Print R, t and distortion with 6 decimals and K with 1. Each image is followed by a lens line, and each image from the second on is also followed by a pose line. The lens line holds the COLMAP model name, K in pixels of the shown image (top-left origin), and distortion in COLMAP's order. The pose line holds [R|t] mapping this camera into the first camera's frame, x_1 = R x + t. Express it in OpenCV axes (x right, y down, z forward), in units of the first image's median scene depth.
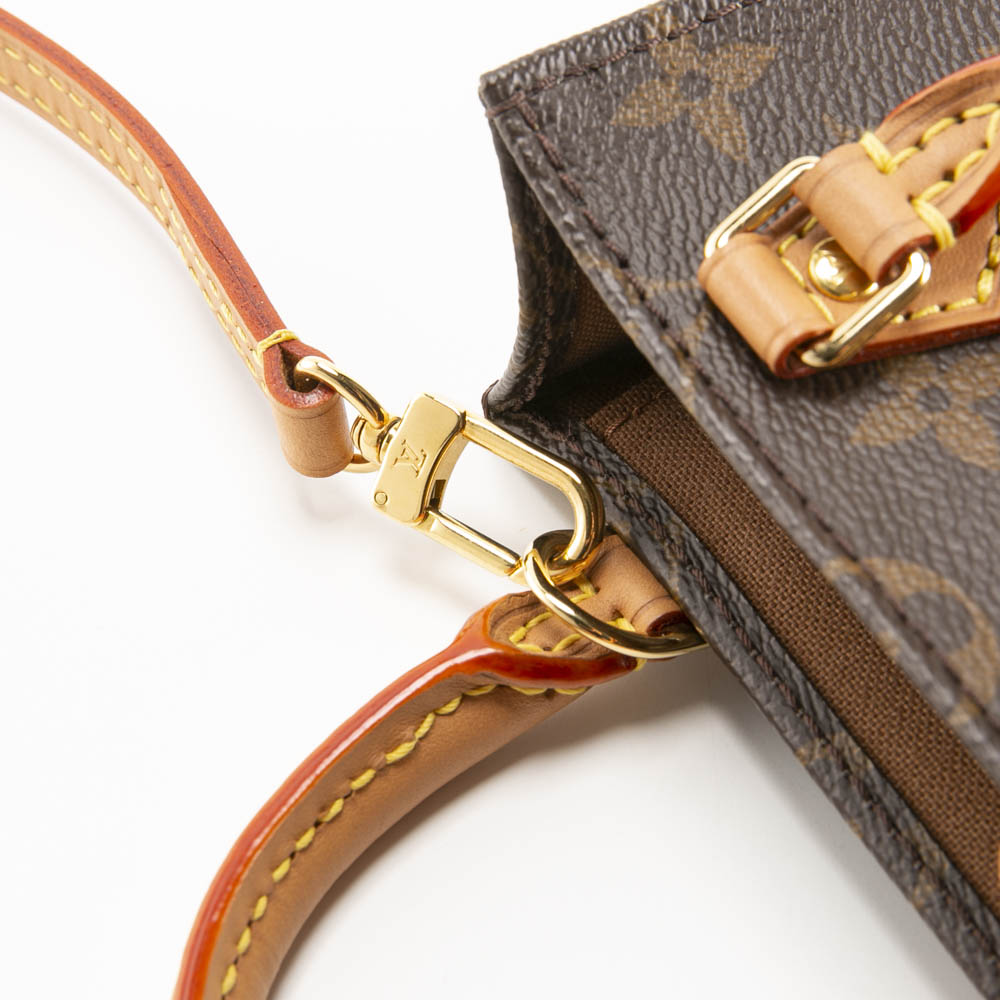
lens RADIAL K [[3163.2, 0, 498.9], [0, 3163.2, 495.3], [0, 0, 1]] dist [0.112113, 0.000000]
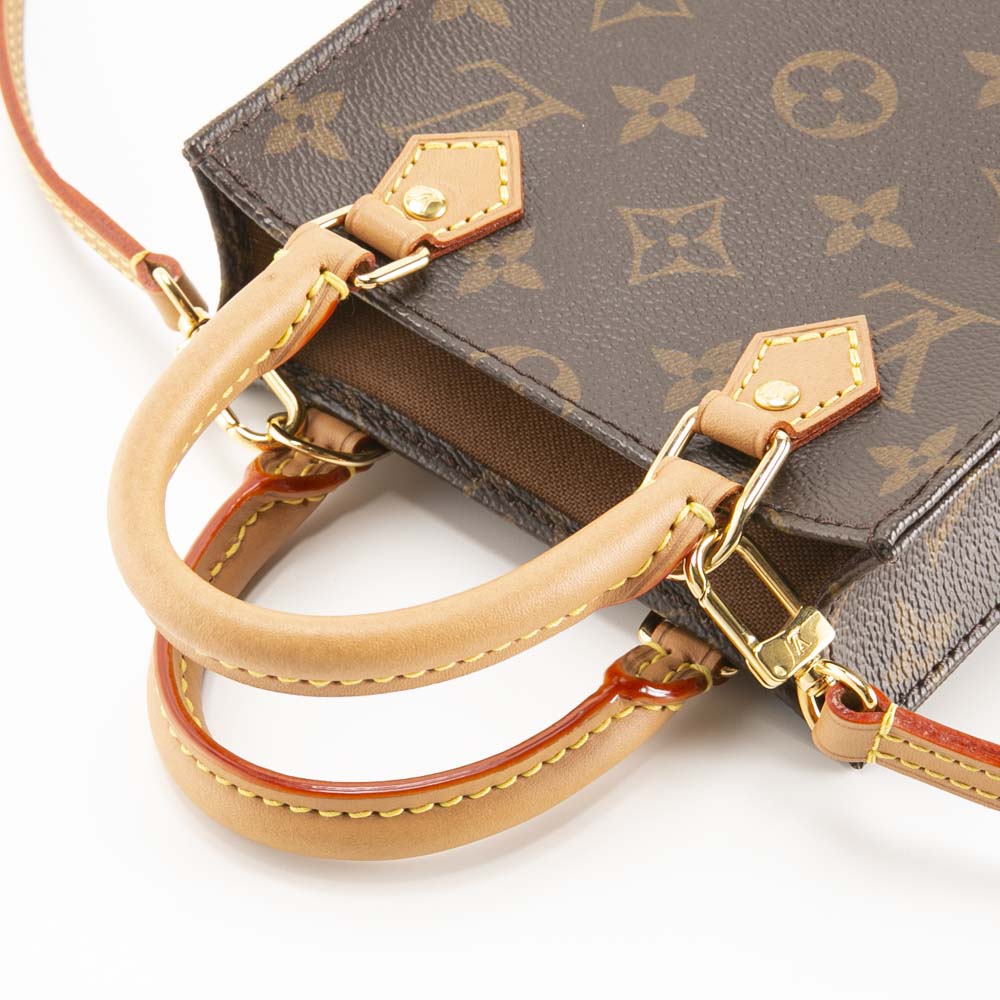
lens RADIAL K [[3163.2, 0, 500.1], [0, 3163.2, 502.5], [0, 0, 1]] dist [0.112113, 0.000000]
pose [[0.948614, -0.237357, 0.209268, -0.240236], [0.246293, 0.969040, -0.017340, 0.120670], [-0.198674, 0.067991, 0.977704, -0.650323]]
